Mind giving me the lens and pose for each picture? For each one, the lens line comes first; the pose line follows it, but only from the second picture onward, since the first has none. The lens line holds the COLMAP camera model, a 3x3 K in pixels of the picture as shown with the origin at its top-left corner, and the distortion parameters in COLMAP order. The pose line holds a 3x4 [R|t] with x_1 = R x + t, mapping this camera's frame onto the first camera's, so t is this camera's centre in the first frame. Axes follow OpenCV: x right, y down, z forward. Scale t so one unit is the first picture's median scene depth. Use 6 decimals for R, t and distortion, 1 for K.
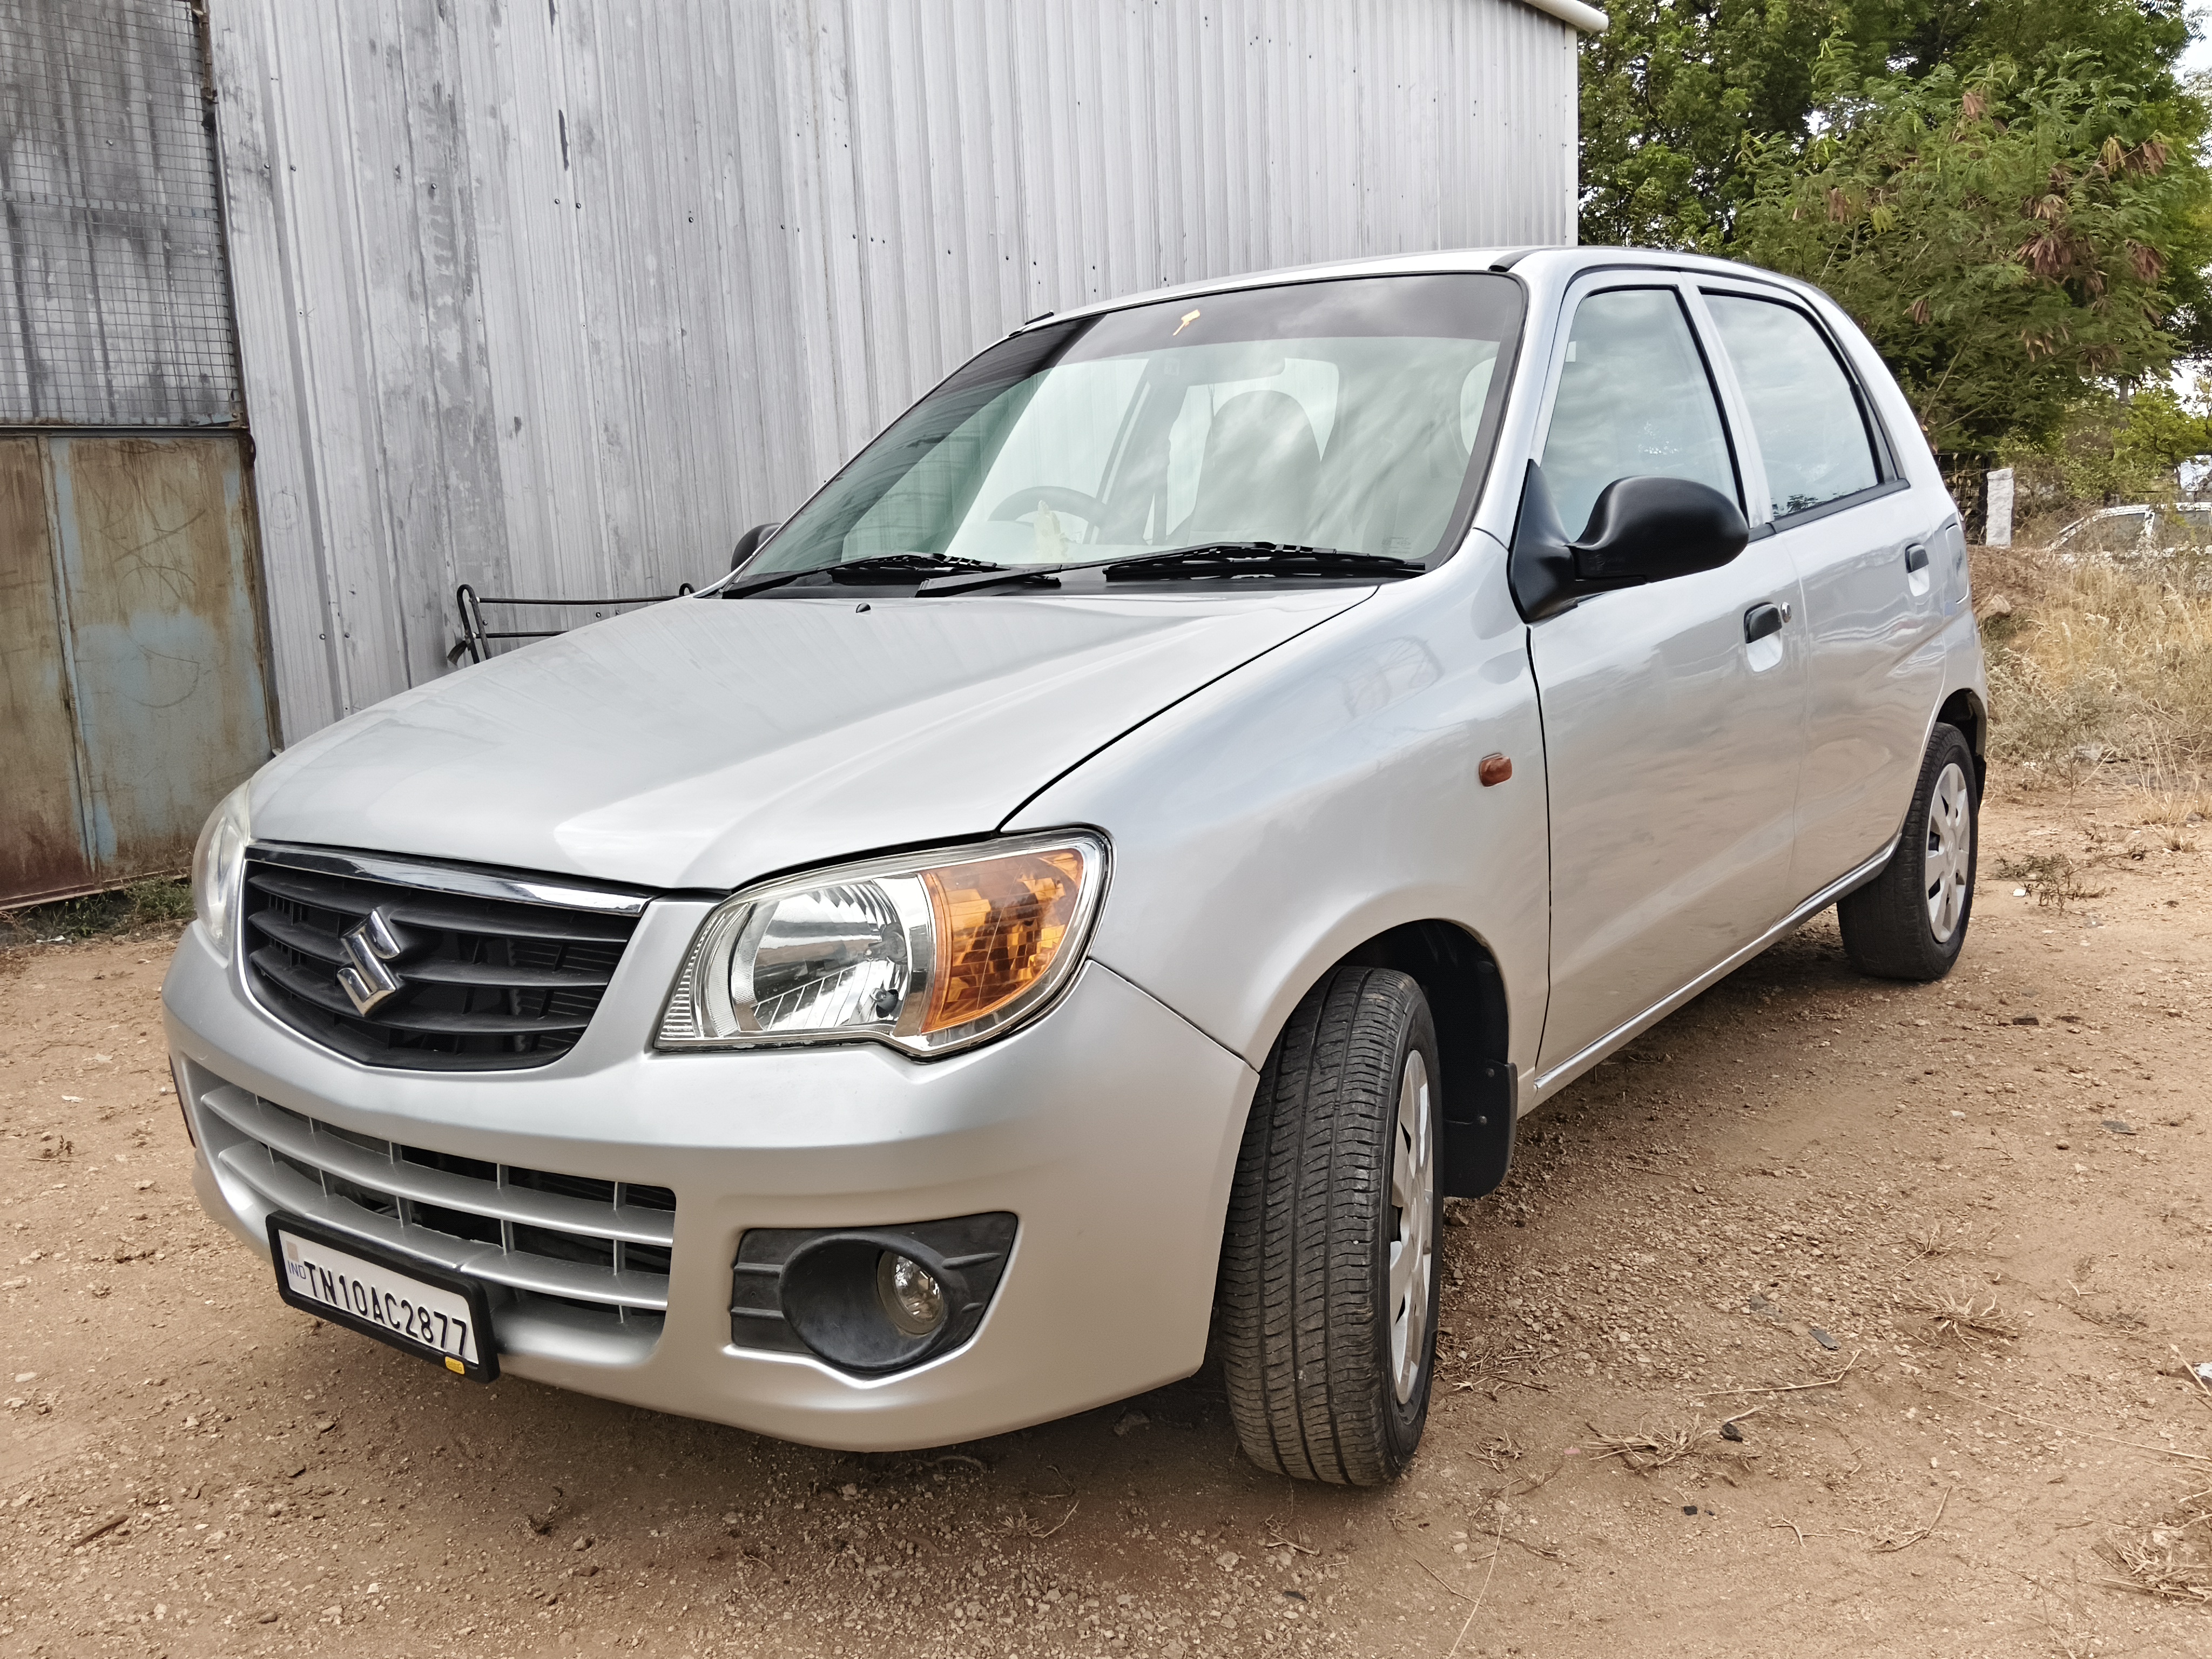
lens RADIAL K [[1808.1, 0, 1096.1], [0, 1808.1, 820.0], [0, 0, 1]] dist [0.060647, -0.112724]
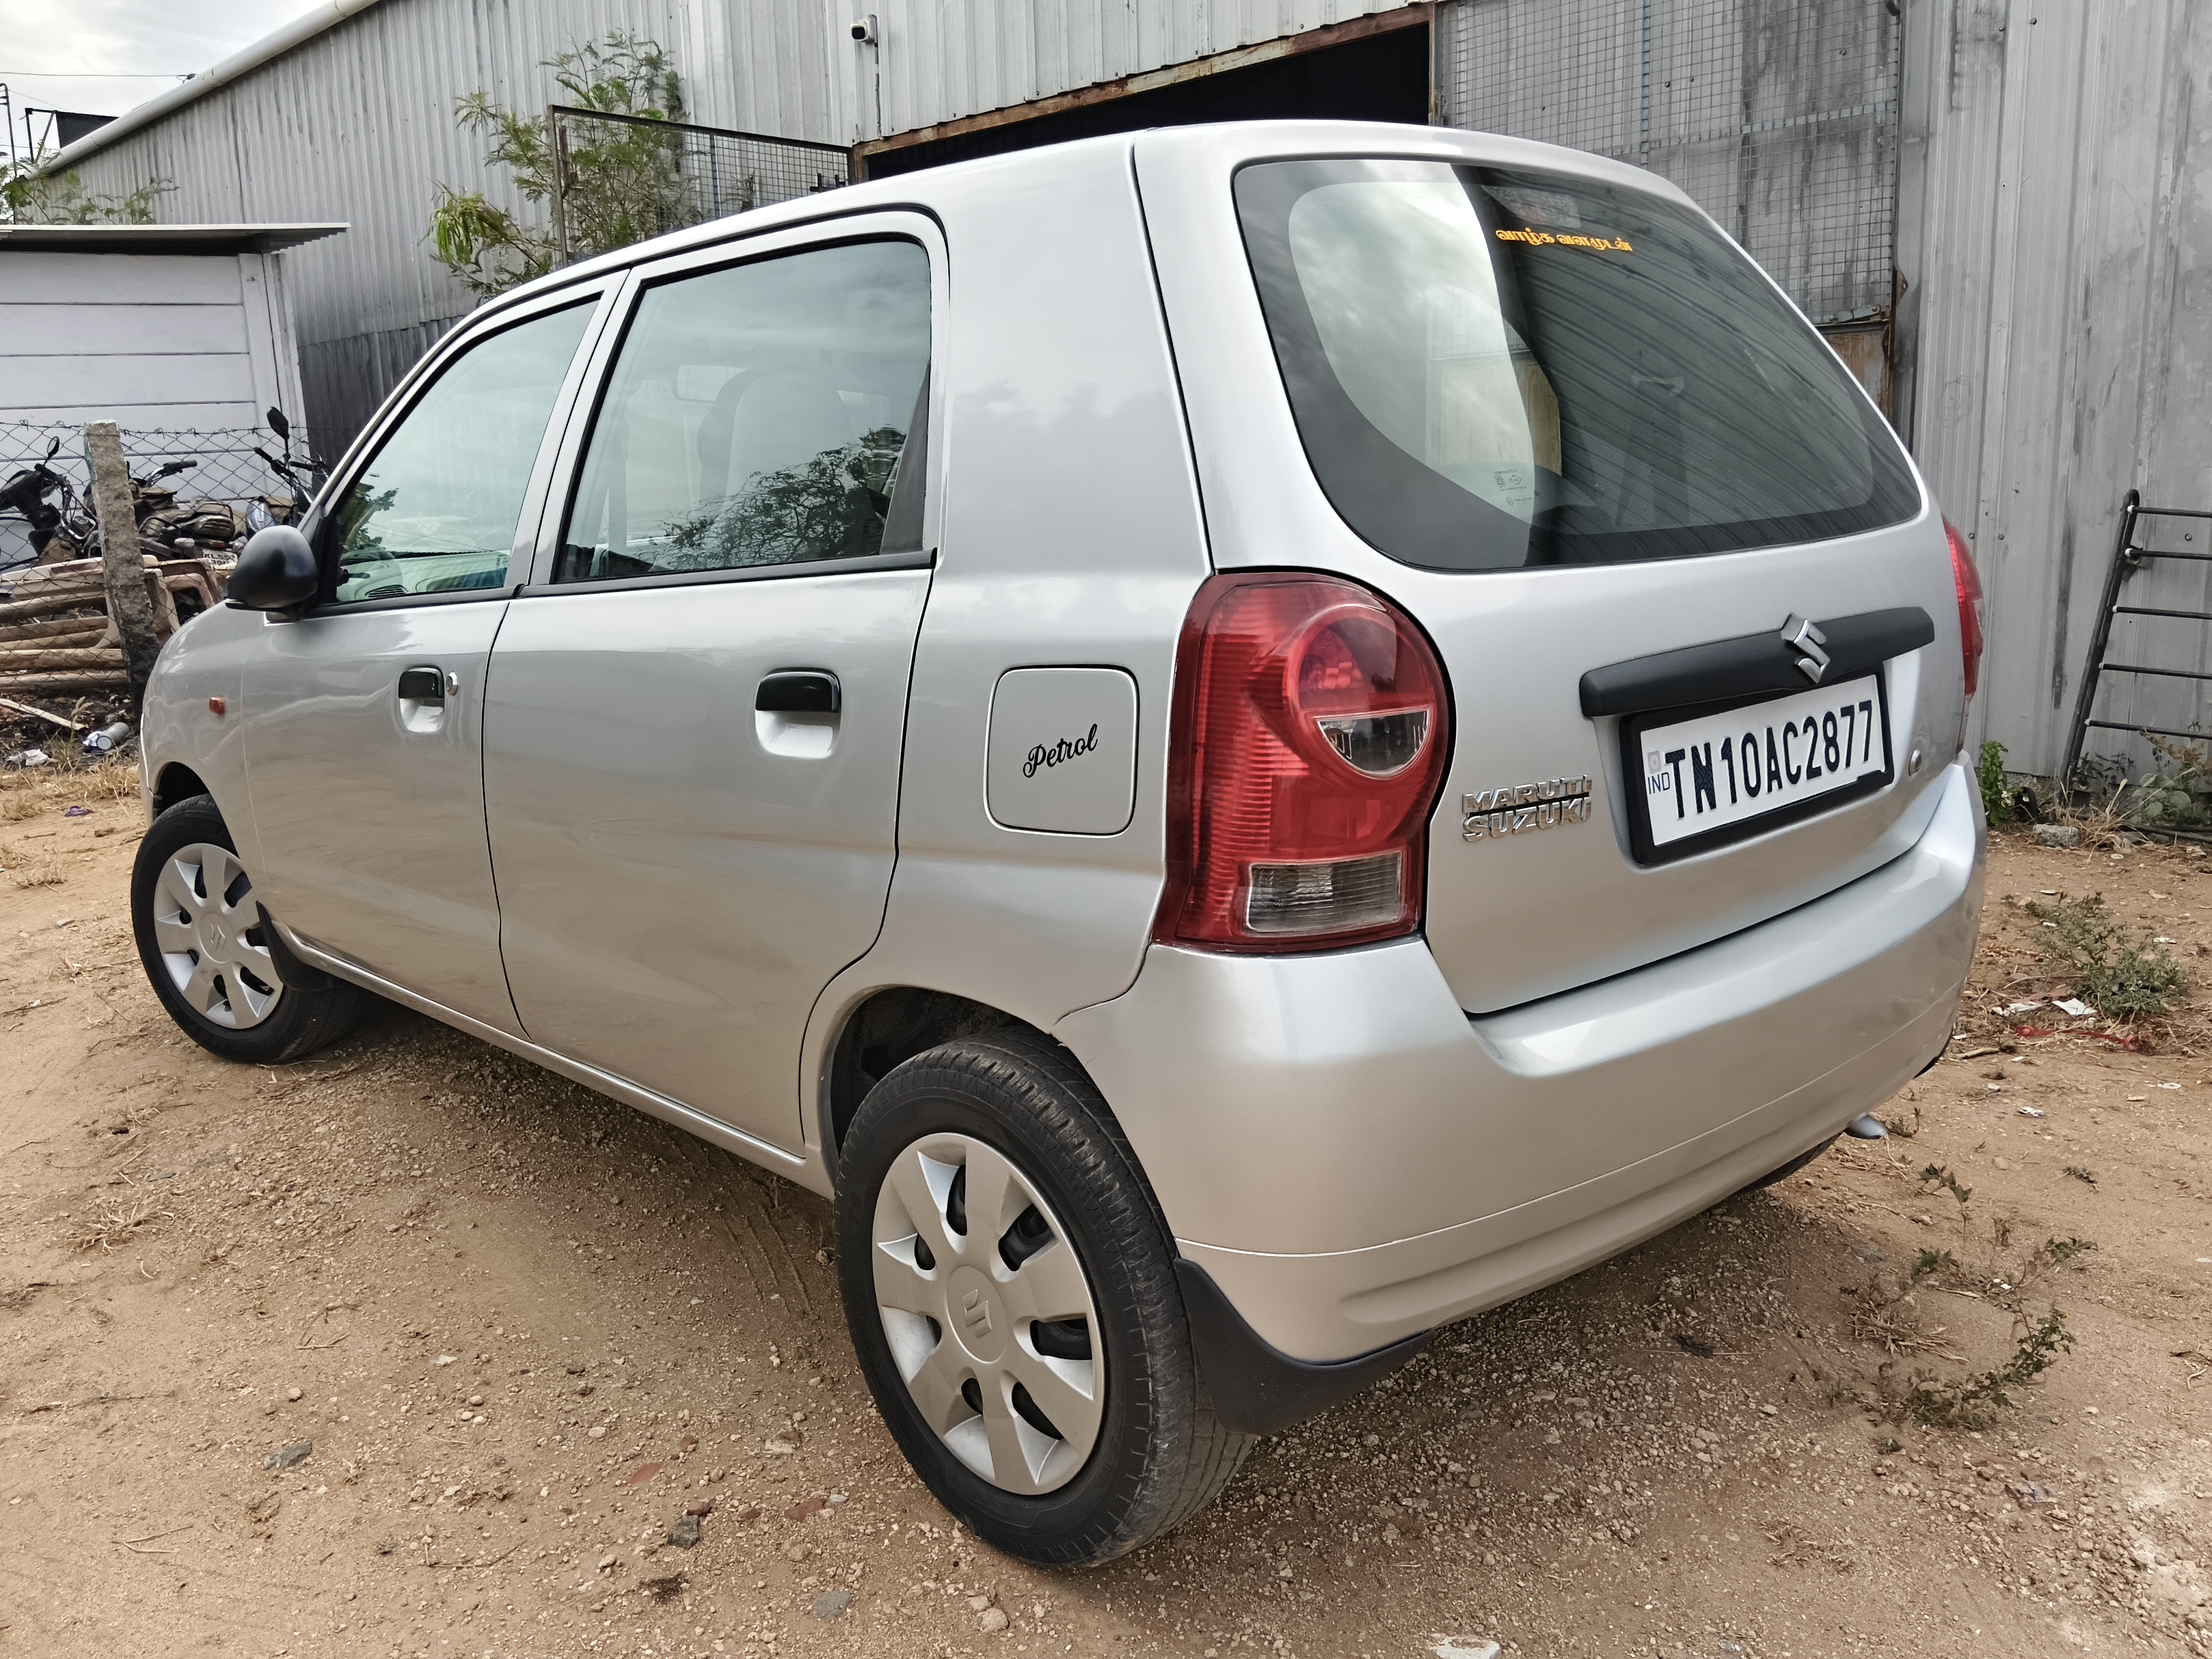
lens RADIAL K [[1808.1, 0, 1094.1], [0, 1808.1, 821.1], [0, 0, 1]] dist [0.060647, -0.112724]
pose [[-0.167596, 0.244637, -0.955021, 0.612077], [-0.114661, 0.957311, 0.265345, -0.164870], [0.979165, 0.153974, -0.132391, 0.734612]]
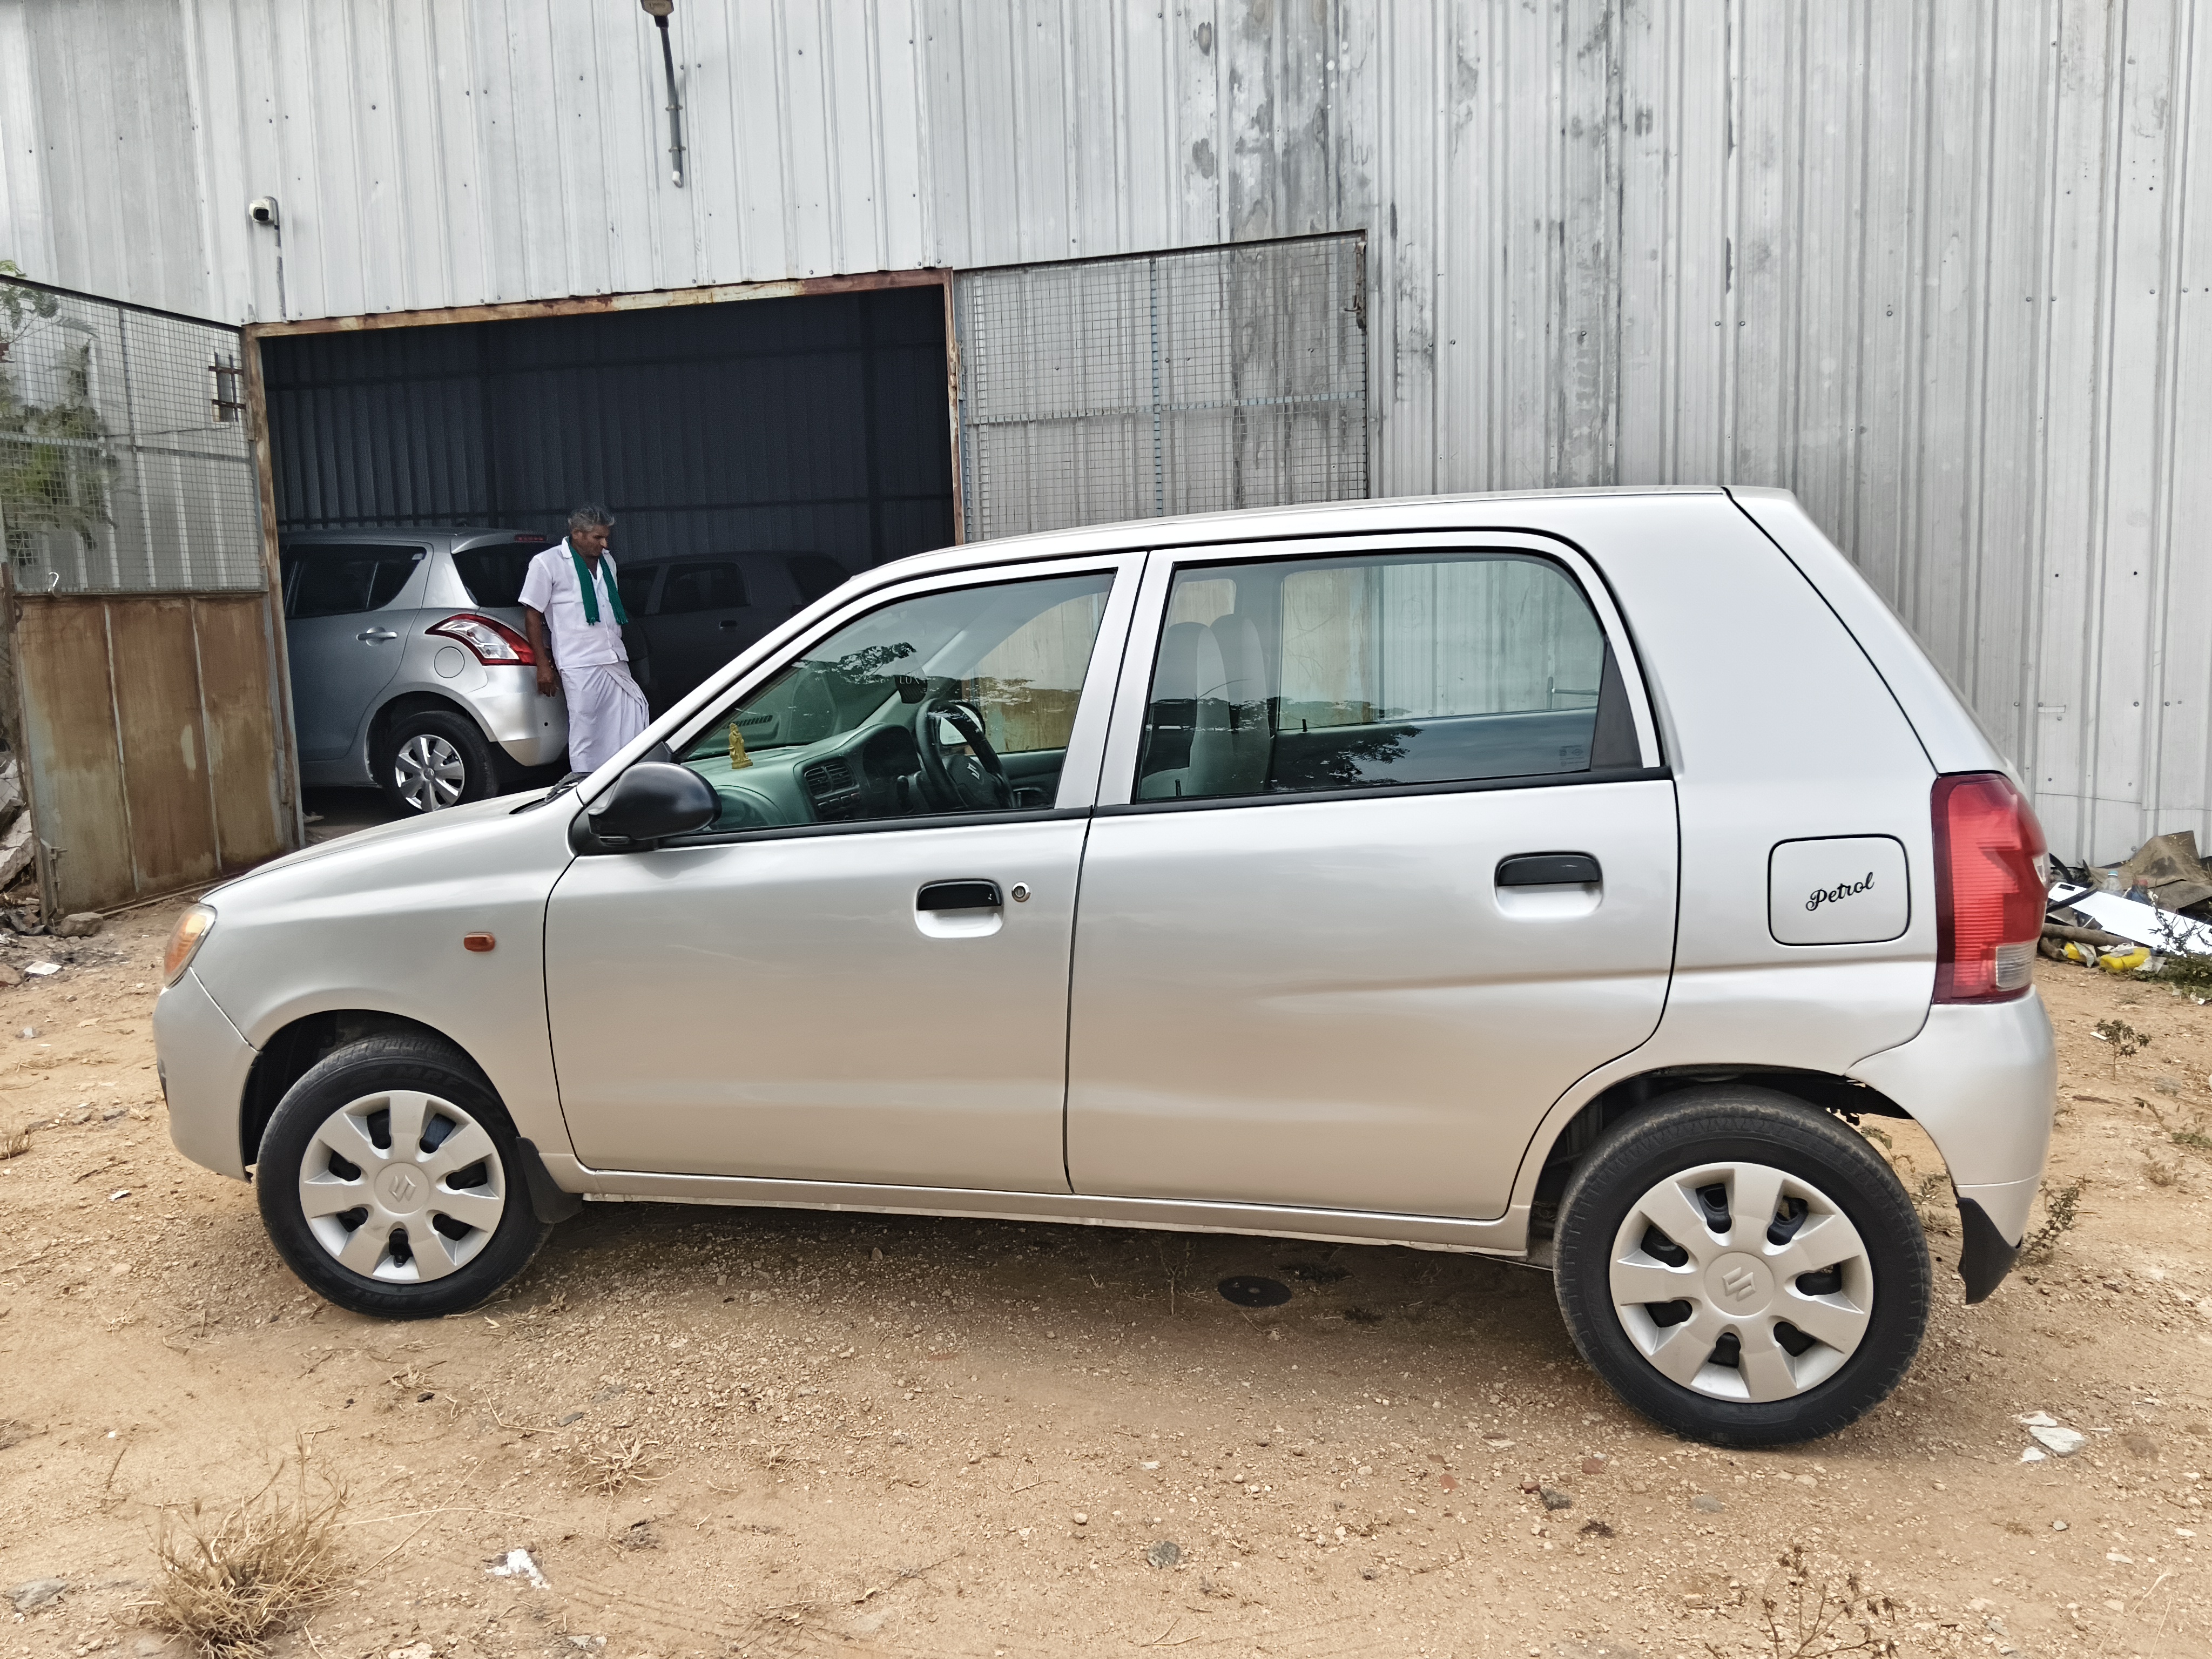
lens RADIAL K [[1808.1, 0, 1084.1], [0, 1808.1, 827.0], [0, 0, 1]] dist [0.060647, -0.112724]
pose [[0.358992, 0.156010, -0.920210, 0.687524], [-0.134278, 0.984307, 0.114493, -0.140502], [0.923631, 0.082462, 0.374307, 0.327490]]
